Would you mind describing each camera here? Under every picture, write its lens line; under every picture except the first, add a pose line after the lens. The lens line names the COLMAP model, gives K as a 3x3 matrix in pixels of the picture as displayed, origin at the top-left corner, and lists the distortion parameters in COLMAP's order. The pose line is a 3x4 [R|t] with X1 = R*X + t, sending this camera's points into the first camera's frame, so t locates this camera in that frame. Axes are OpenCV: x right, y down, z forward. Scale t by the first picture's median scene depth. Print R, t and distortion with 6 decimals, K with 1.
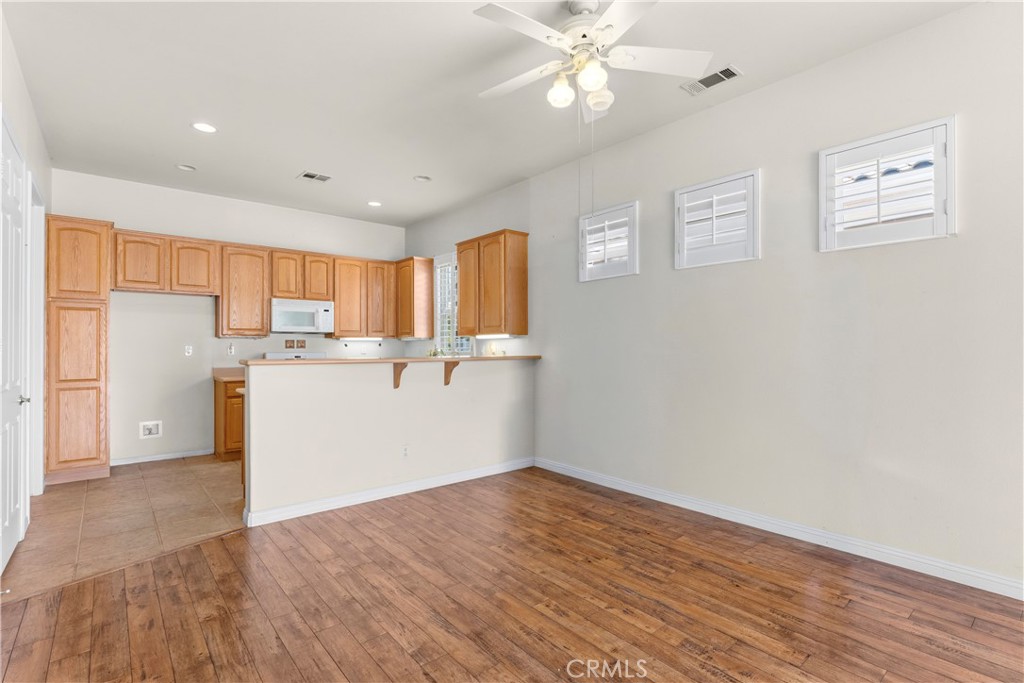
lens RADIAL K [[487.8, 0, 518.0], [0, 487.8, 342.2], [0, 0, 1]] dist [-0.008590, 0.000699]
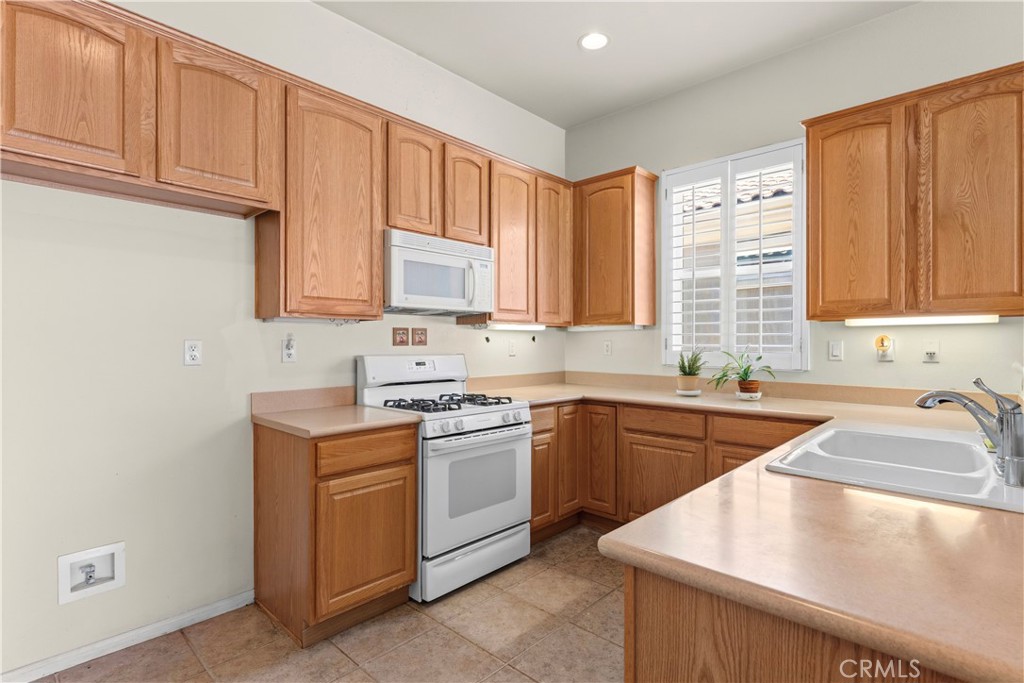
lens RADIAL K [[487.8, 0, 501.7], [0, 487.8, 341.4], [0, 0, 1]] dist [-0.008590, 0.000699]
pose [[0.992769, 0.001119, 0.120035, -0.458821], [-0.002345, 0.999946, 0.010076, 0.003824], [-0.120017, -0.010285, 0.992719, 0.559515]]
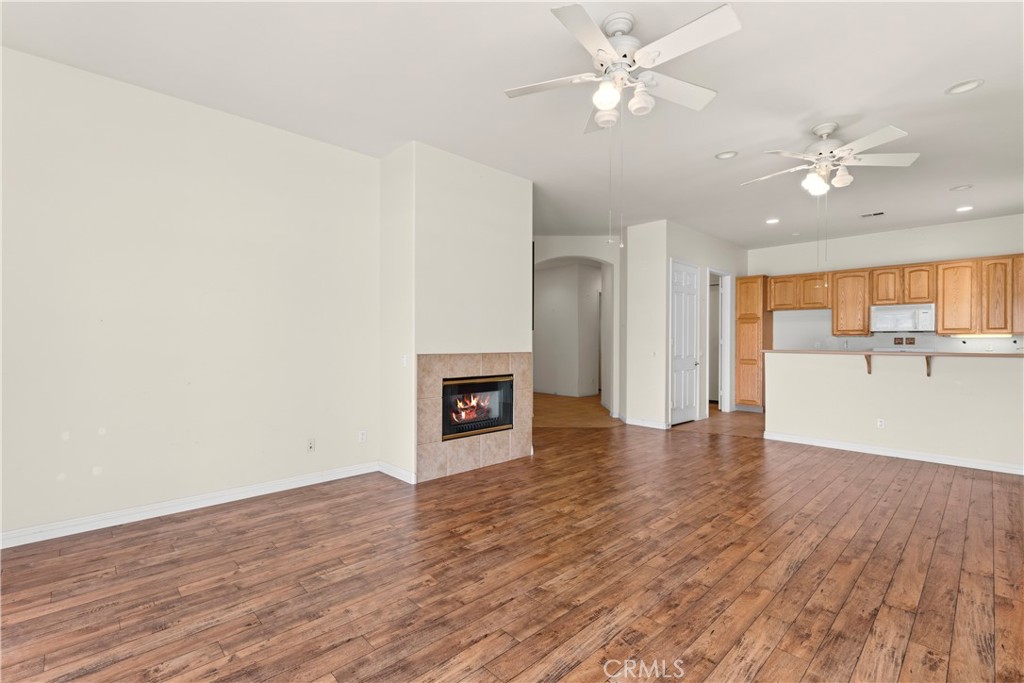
lens RADIAL K [[455.4, 0, 504.6], [0, 455.4, 338.4], [0, 0, 1]] dist [0.005387, 0.000905]
pose [[0.058122, -0.005546, -0.998294, 0.665740], [0.004720, 0.999975, -0.005281, -0.001552], [0.998298, -0.004405, 0.058146, -0.059517]]
